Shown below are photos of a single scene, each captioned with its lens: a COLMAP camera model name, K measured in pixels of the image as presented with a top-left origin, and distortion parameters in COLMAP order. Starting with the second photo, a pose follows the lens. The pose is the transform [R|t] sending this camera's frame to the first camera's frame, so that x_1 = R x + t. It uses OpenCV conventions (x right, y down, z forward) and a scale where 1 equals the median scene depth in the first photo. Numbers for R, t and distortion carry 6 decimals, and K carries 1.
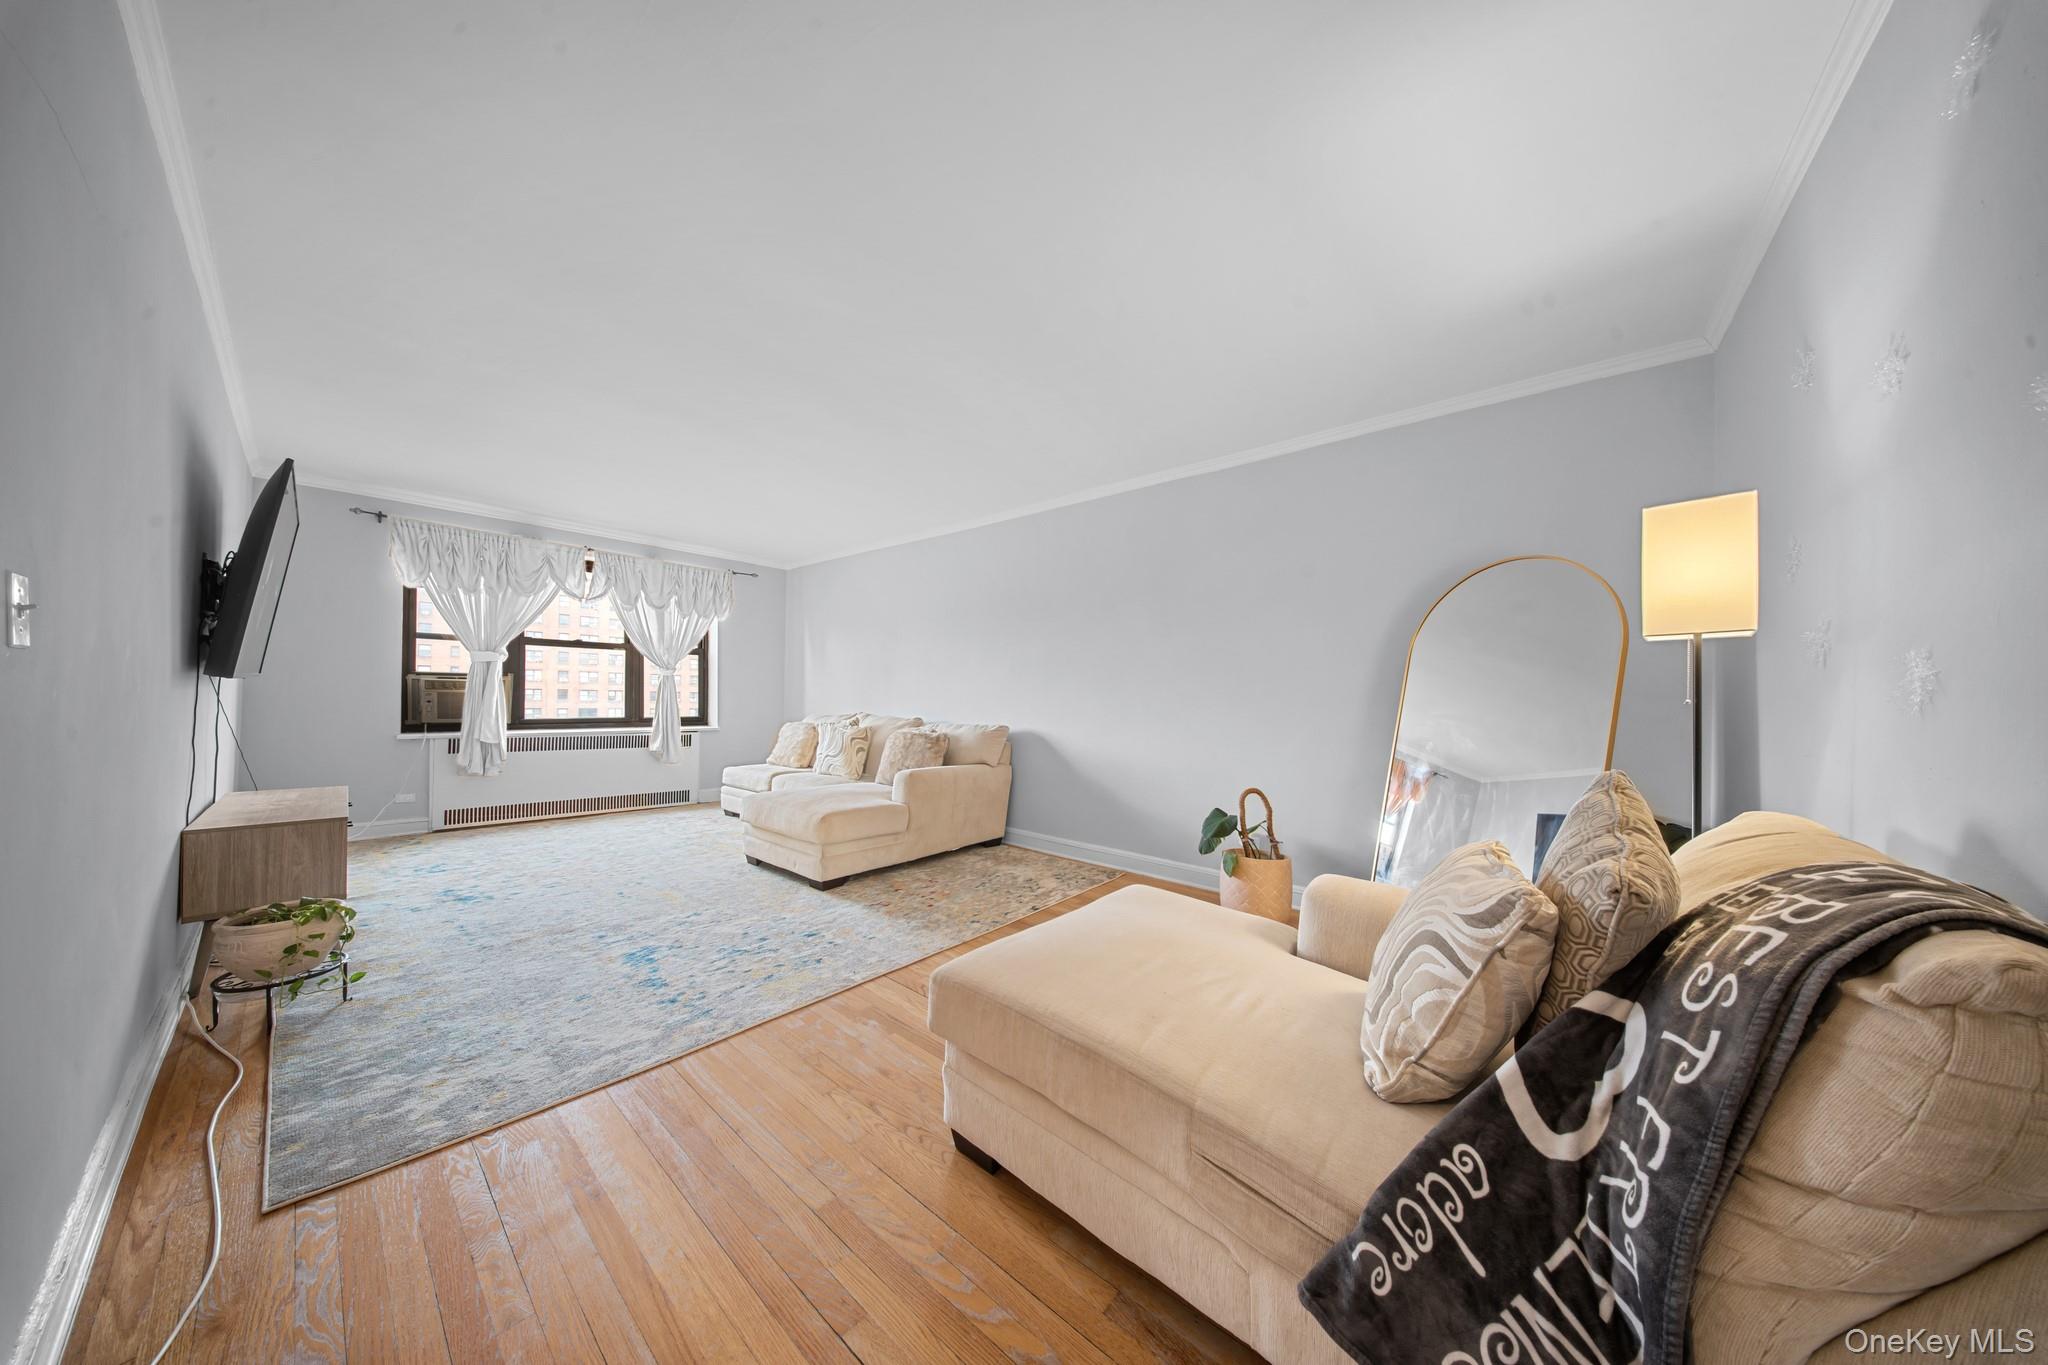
lens RADIAL K [[600.9, 0, 1043.2], [0, 600.9, 696.6], [0, 0, 1]] dist [-0.000528, -0.001851]
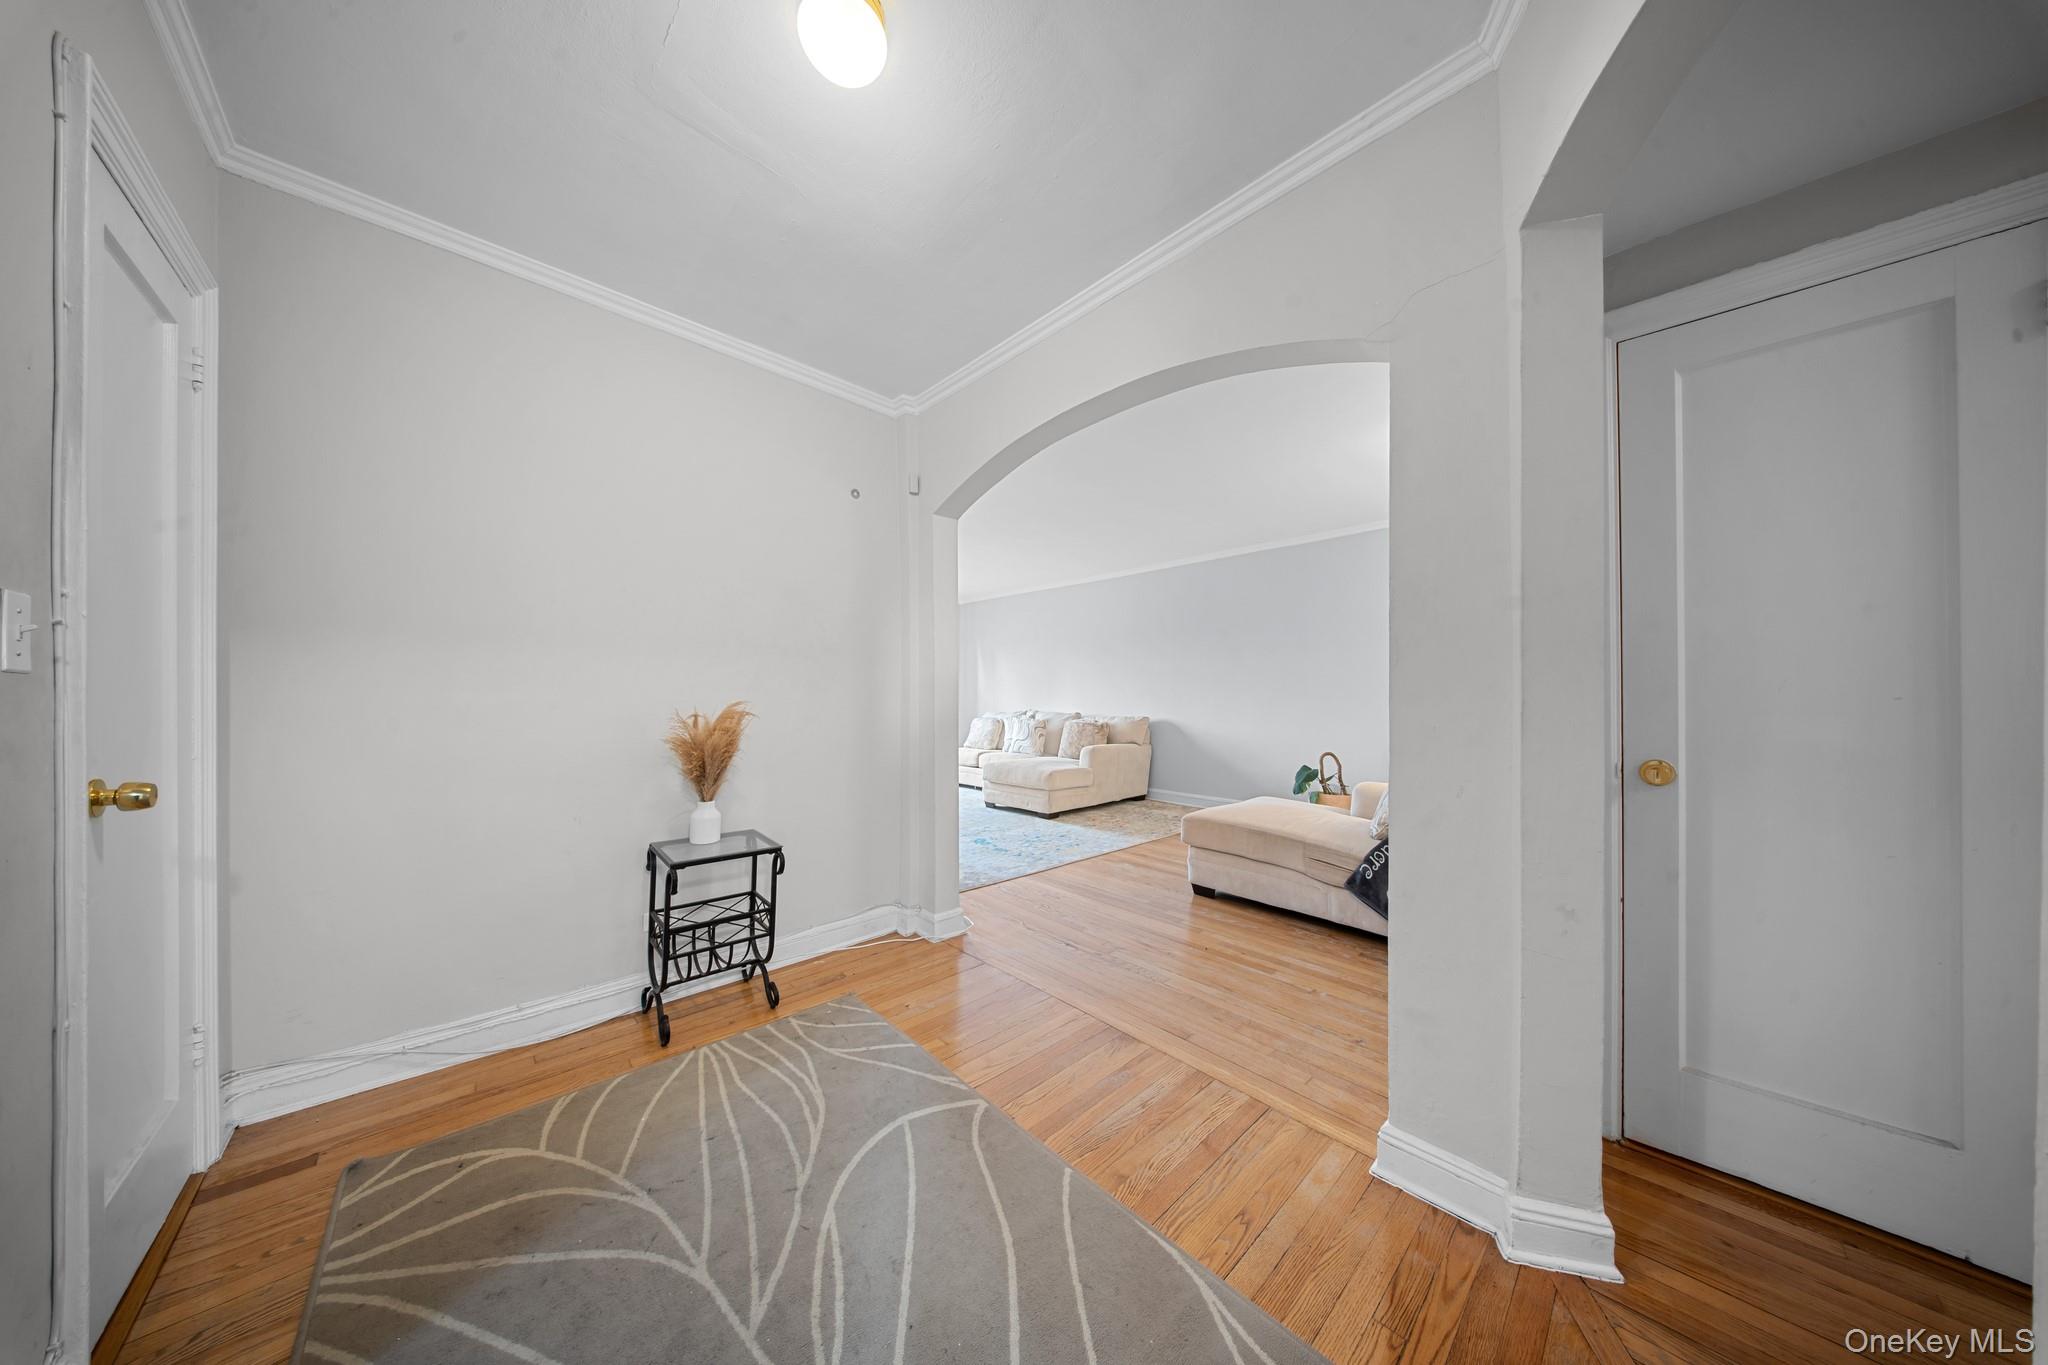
lens RADIAL K [[600.9, 0, 1039.2], [0, 600.9, 691.8], [0, 0, 1]] dist [-0.000528, -0.001851]
pose [[0.993181, -0.017661, -0.115235, -0.242648], [0.017236, 0.999840, -0.004681, -0.011911], [0.115299, 0.002663, 0.993327, -0.720991]]
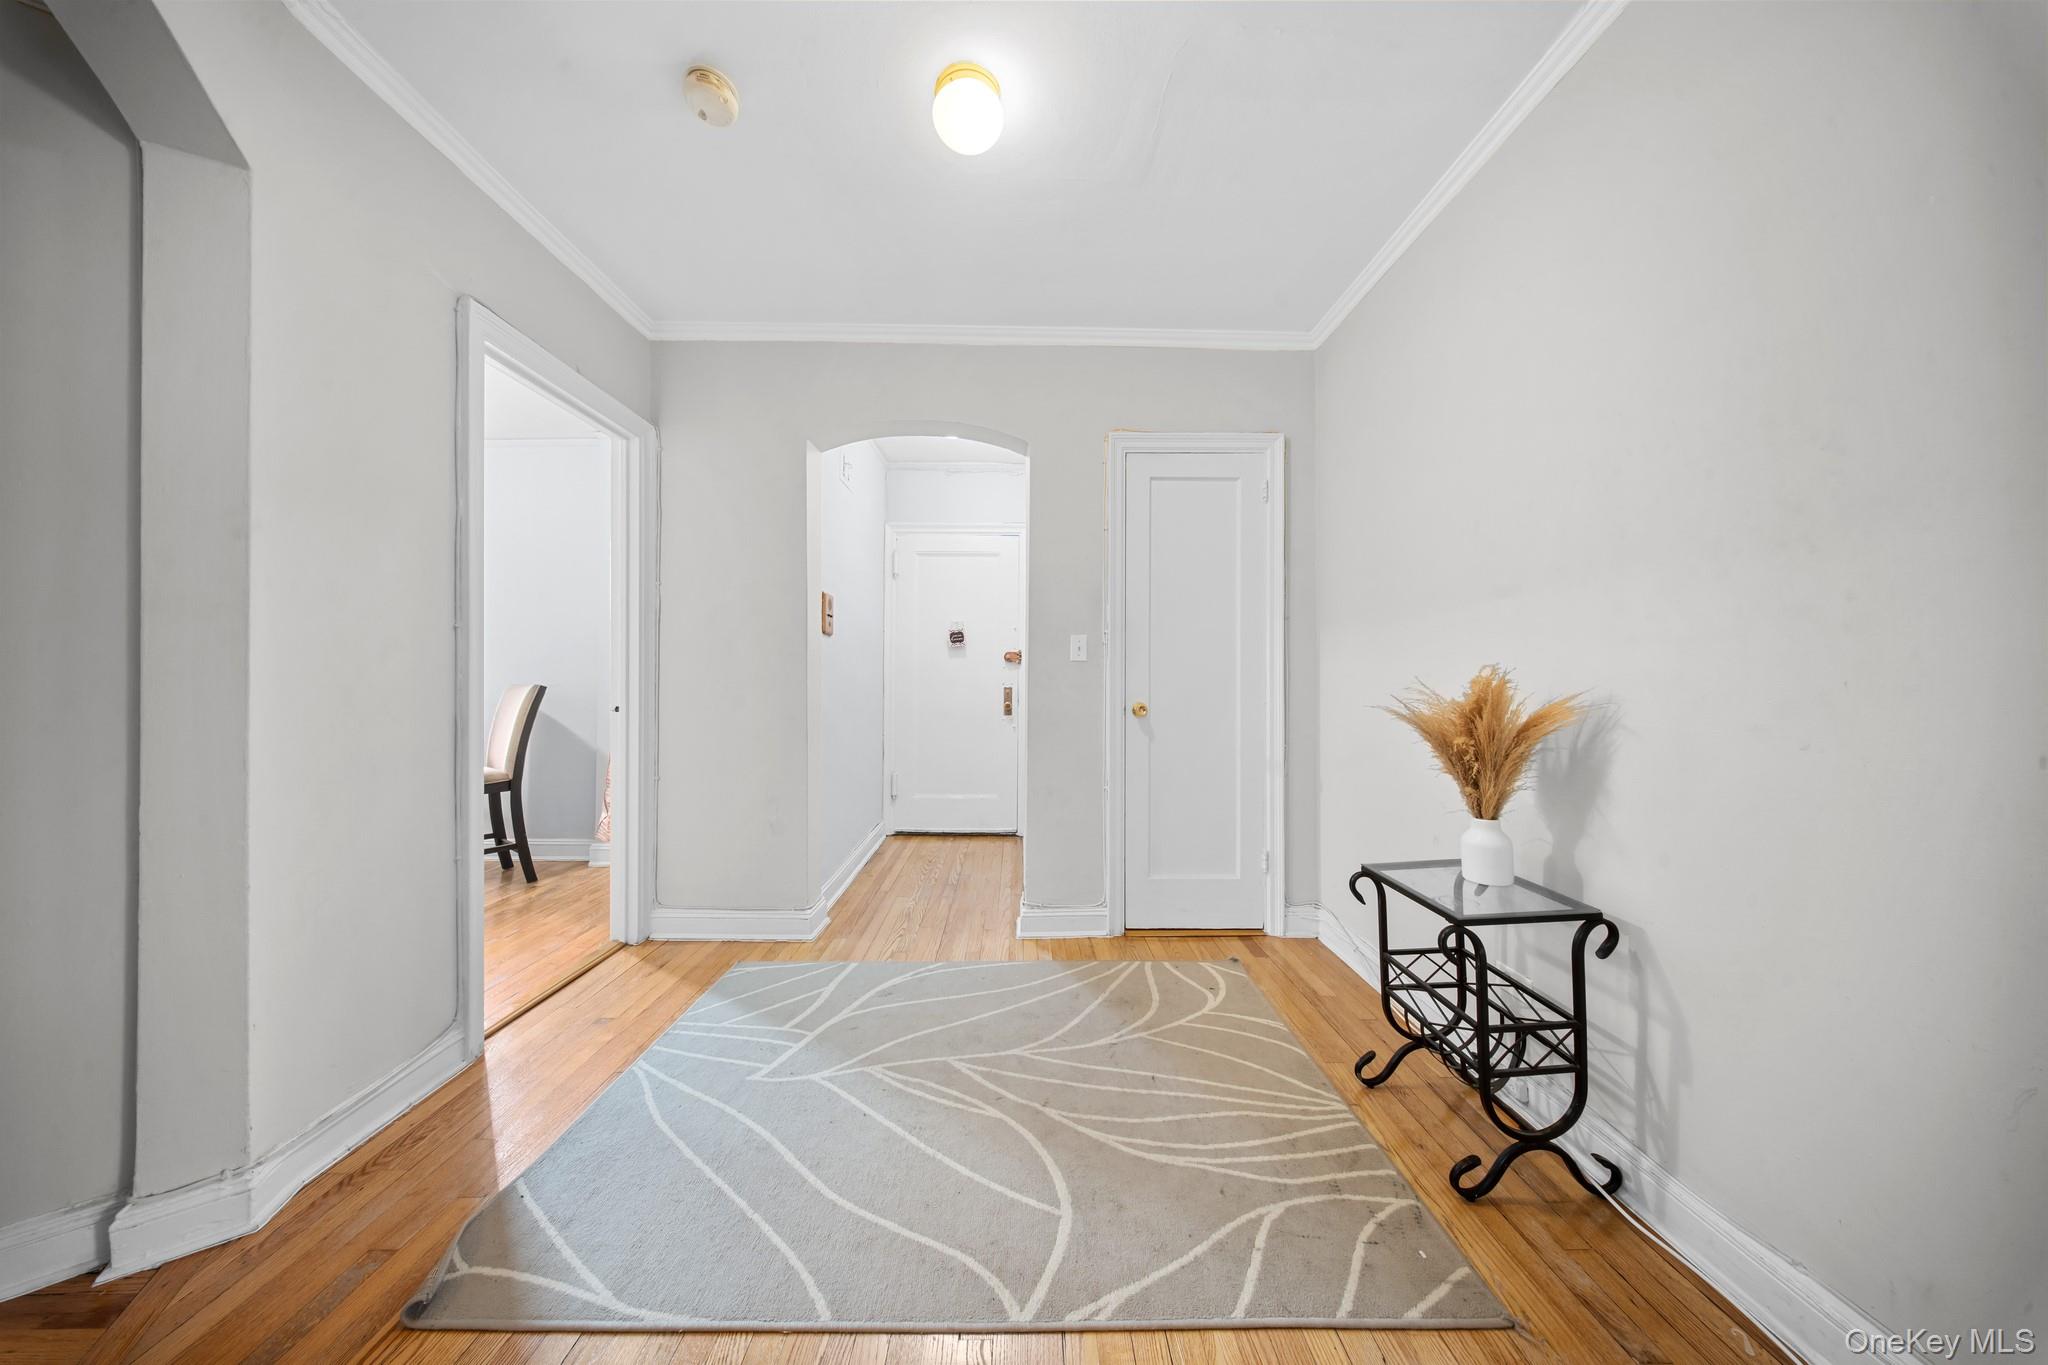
lens RADIAL K [[600.9, 0, 1020.8], [0, 600.9, 671.9], [0, 0, 1]] dist [-0.000528, -0.001851]
pose [[-0.769122, -0.035160, -0.638135, -0.133691], [-0.017940, 0.999280, -0.033436, 0.019017], [0.638851, -0.014268, -0.769198, 0.134572]]
